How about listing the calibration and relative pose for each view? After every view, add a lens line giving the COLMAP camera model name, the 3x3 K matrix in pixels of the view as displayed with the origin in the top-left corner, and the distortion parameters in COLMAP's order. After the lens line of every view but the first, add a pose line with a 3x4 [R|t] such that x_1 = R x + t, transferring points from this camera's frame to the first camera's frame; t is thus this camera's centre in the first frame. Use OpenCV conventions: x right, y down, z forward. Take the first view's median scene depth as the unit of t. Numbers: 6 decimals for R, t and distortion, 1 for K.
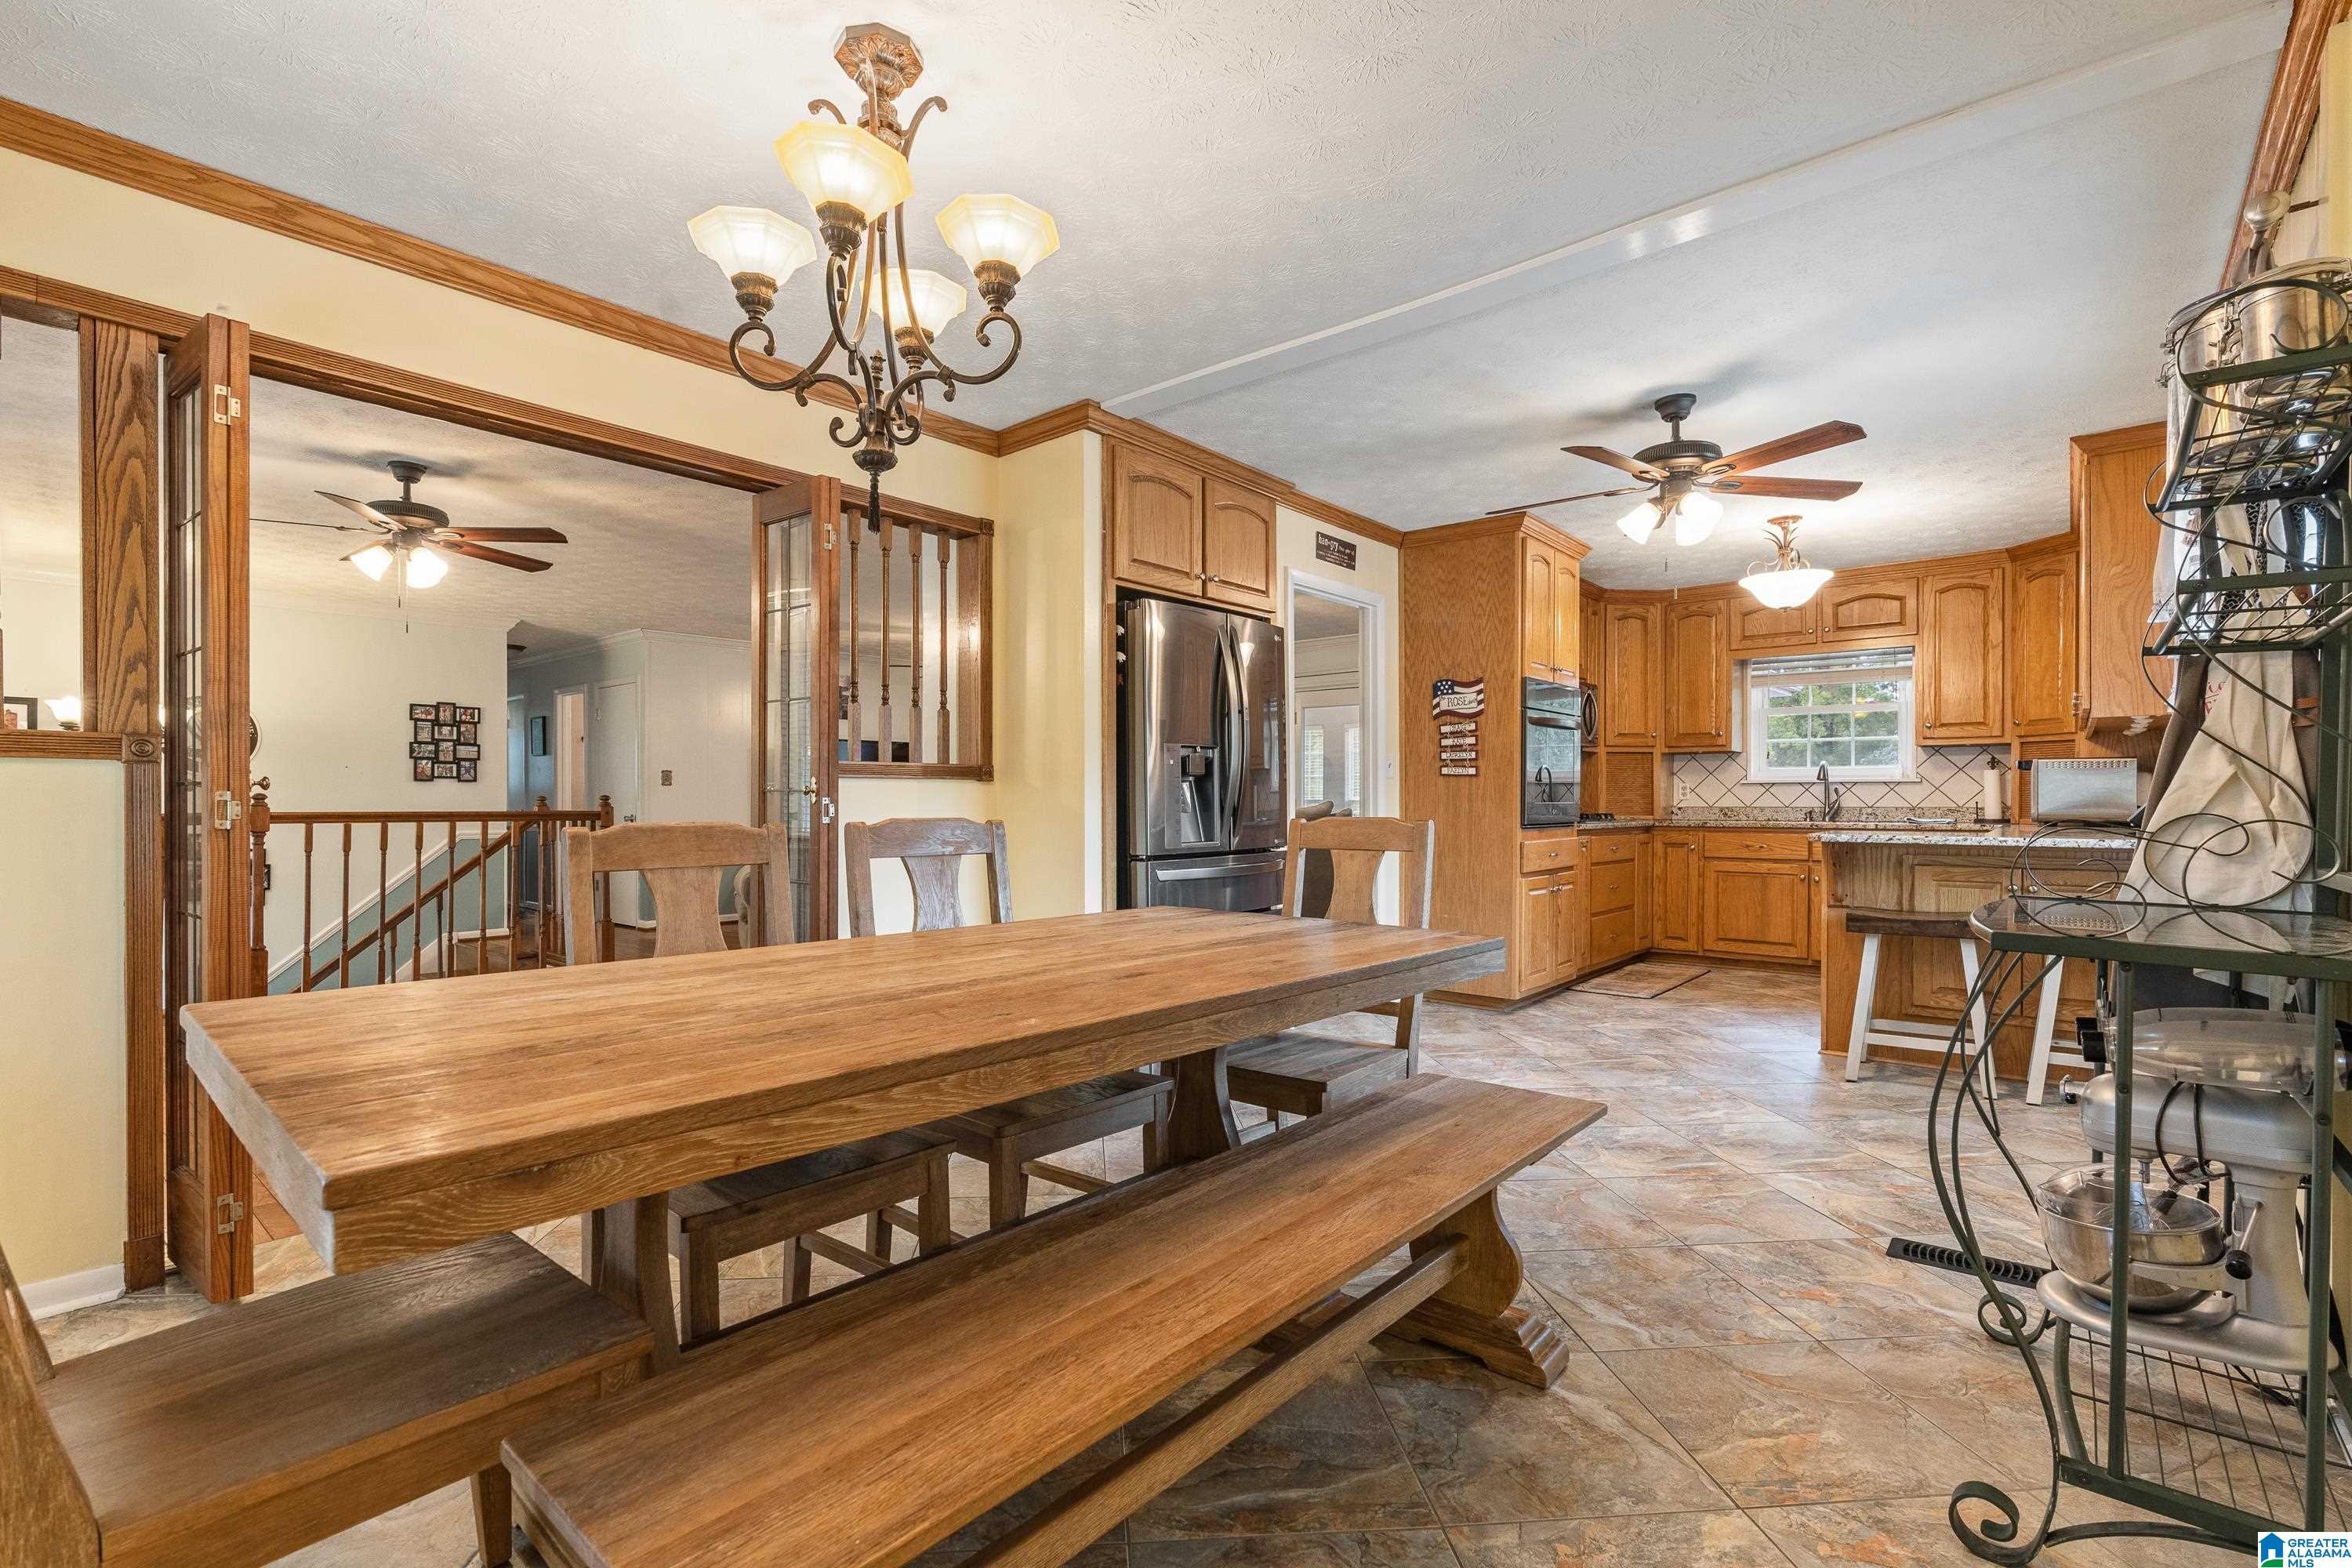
lens RADIAL K [[1085.9, 0, 1138.6], [0, 1085.9, 805.5], [0, 0, 1]] dist [-0.014046, 0.002114]
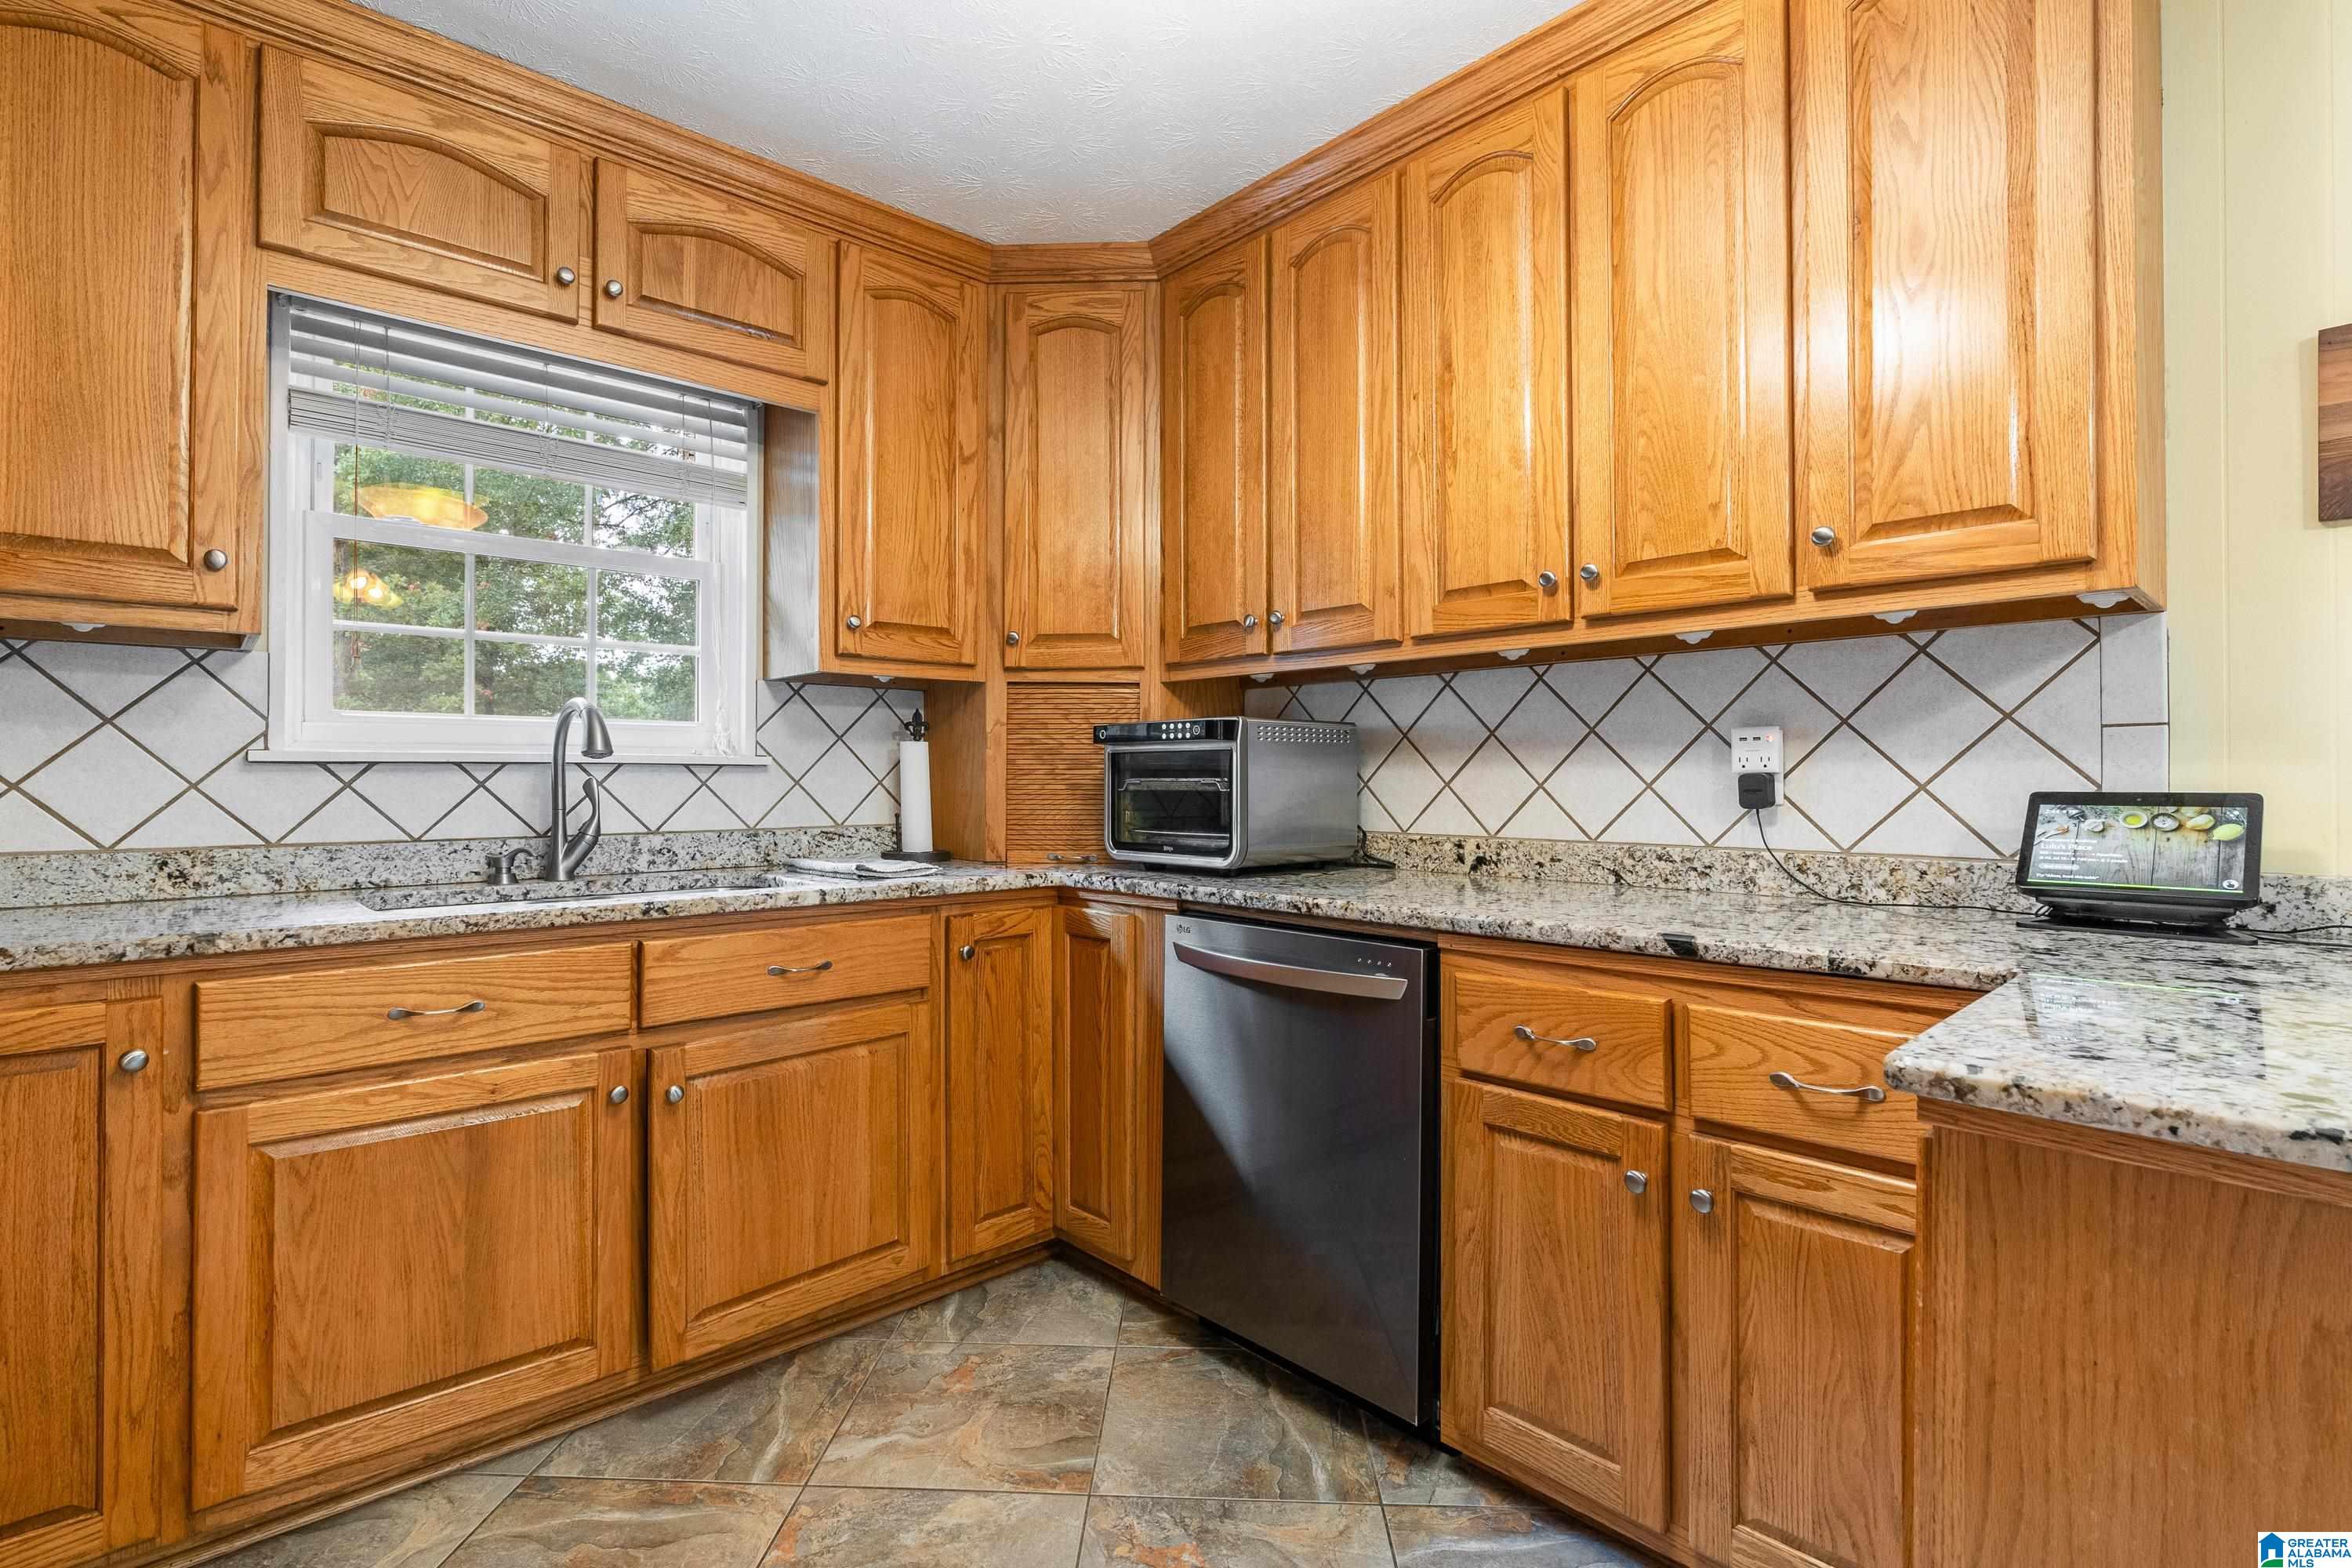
lens RADIAL K [[1085.9, 0, 1155.5], [0, 1085.9, 772.5], [0, 0, 1]] dist [-0.014046, 0.002114]
pose [[0.108977, 0.006823, 0.994021, 0.346020], [0.006242, 0.999952, -0.007548, -0.015798], [-0.994025, 0.007027, 0.108929, 0.829586]]
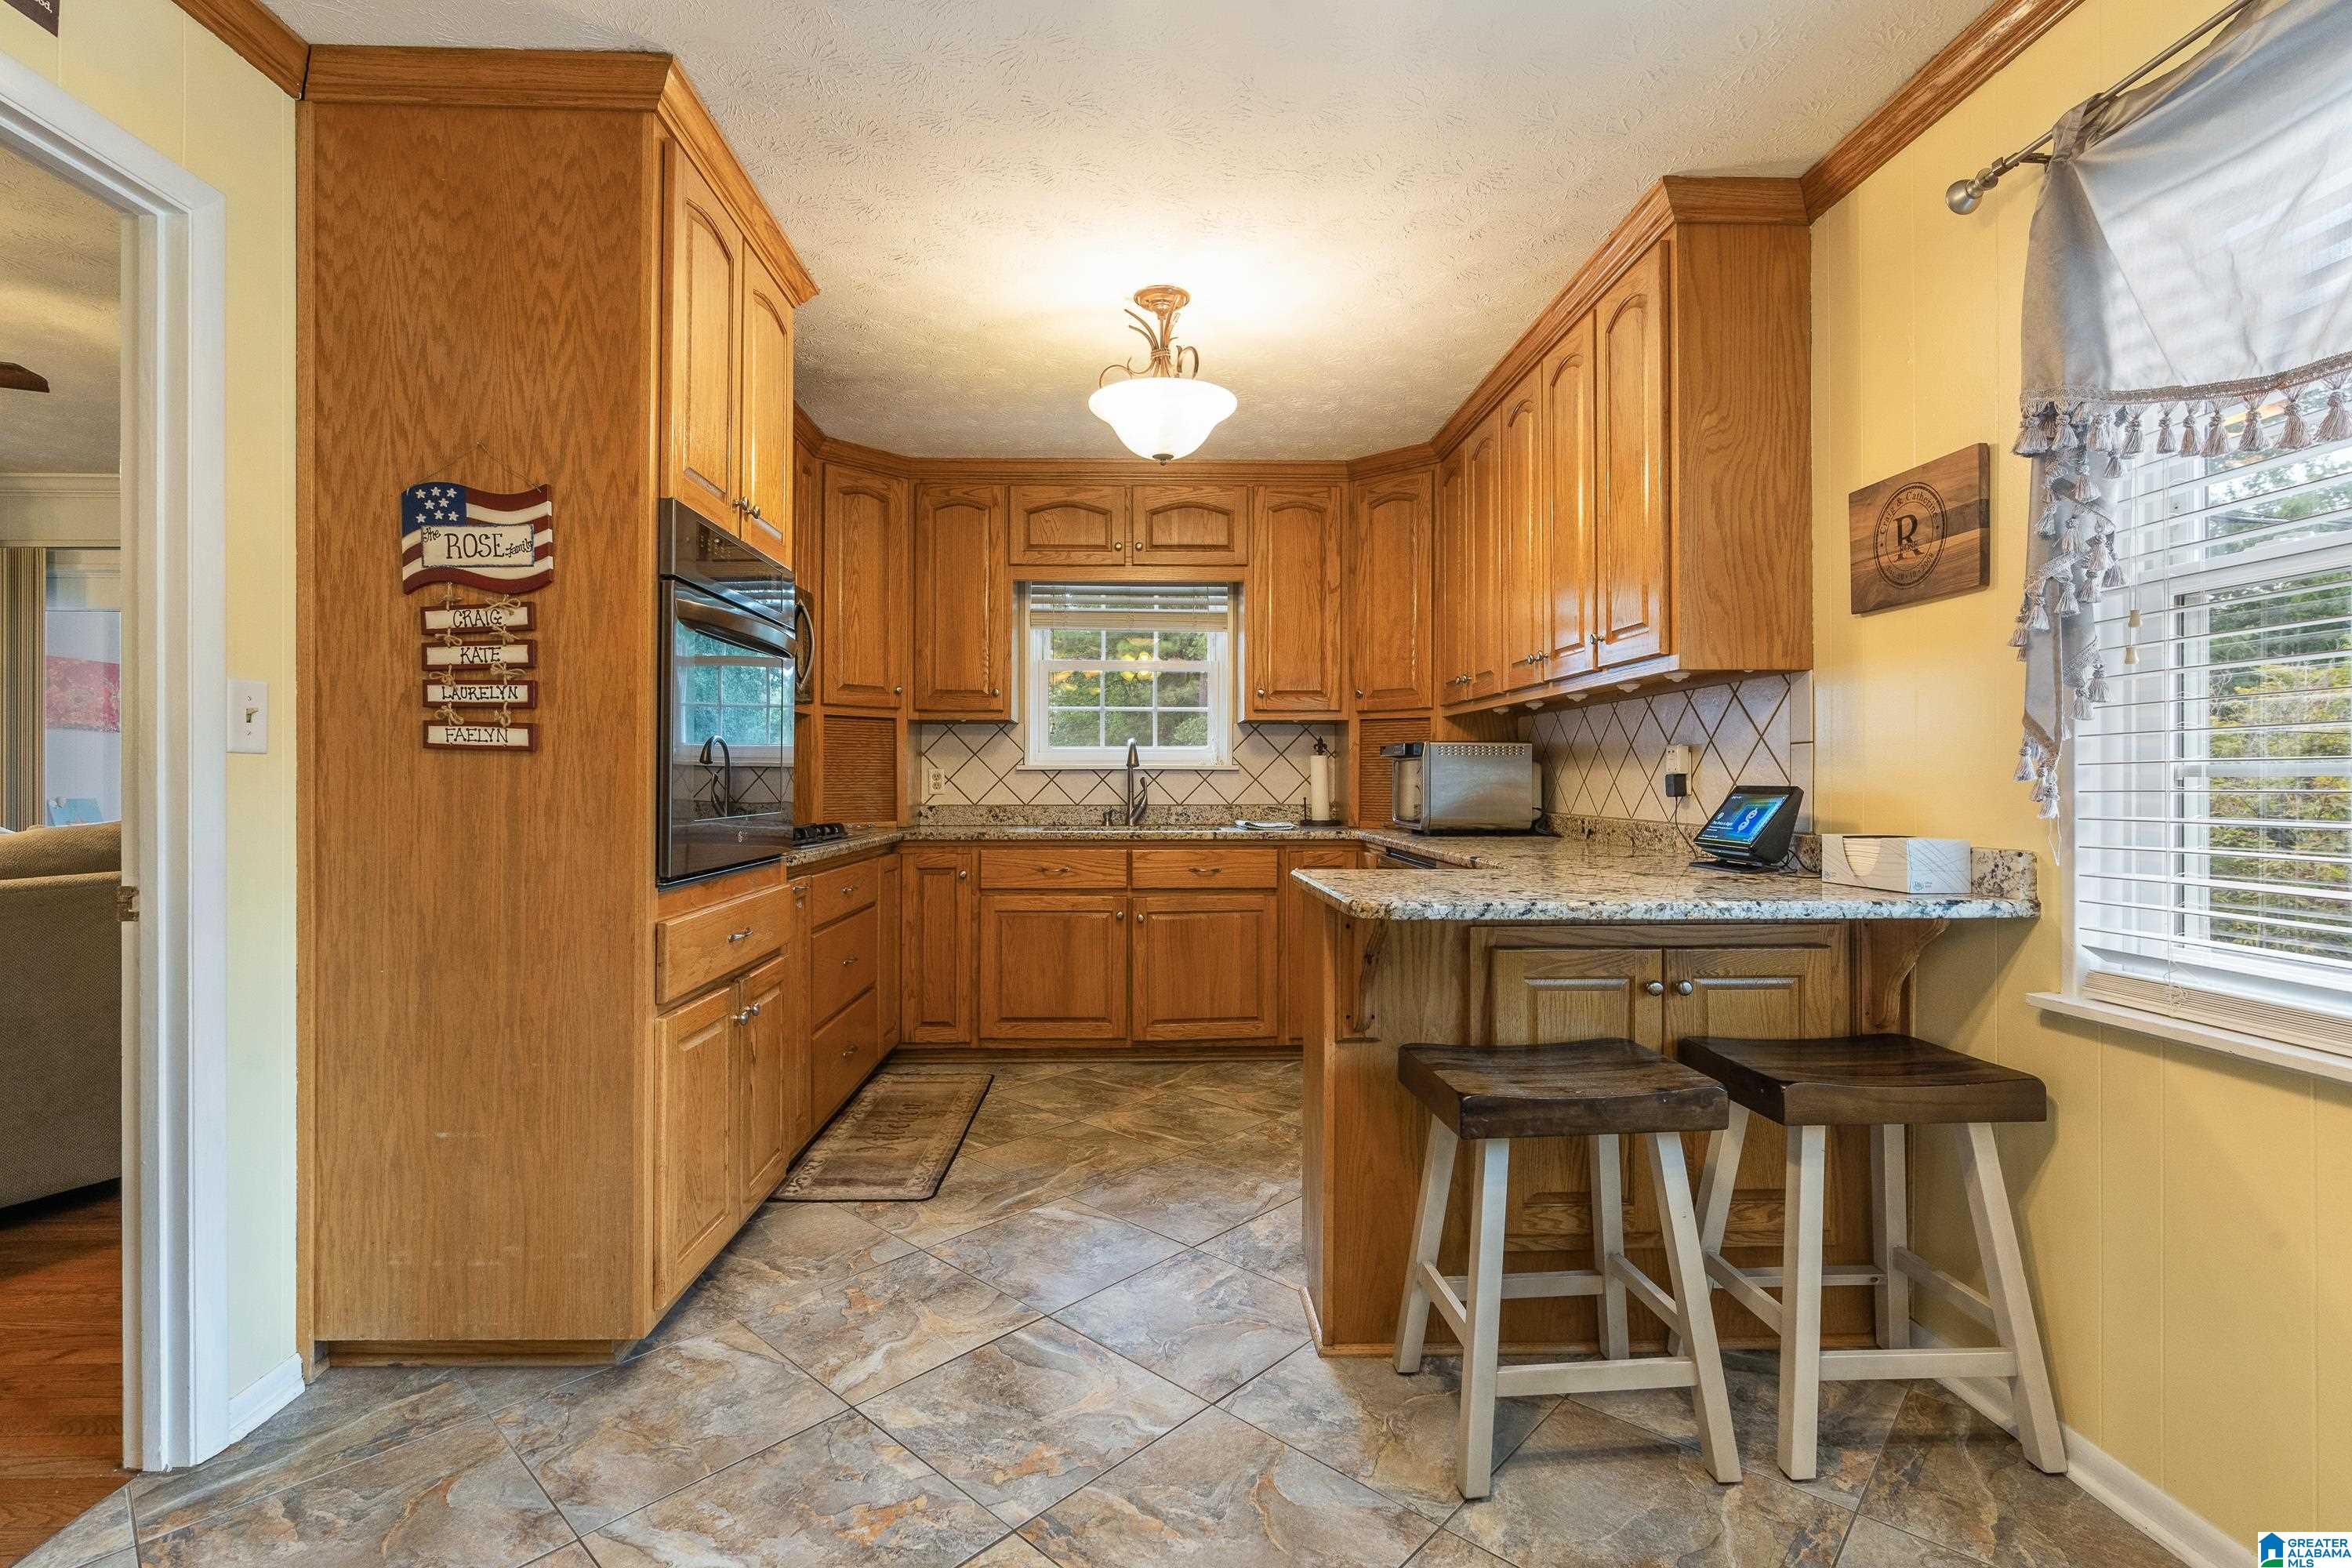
lens RADIAL K [[1085.9, 0, 1184.4], [0, 1085.9, 778.6], [0, 0, 1]] dist [-0.014046, 0.002114]
pose [[0.719794, 0.000735, 0.694187, 0.186703], [0.002919, 0.999987, -0.004085, -0.013526], [-0.694181, 0.004966, 0.719783, 0.500910]]
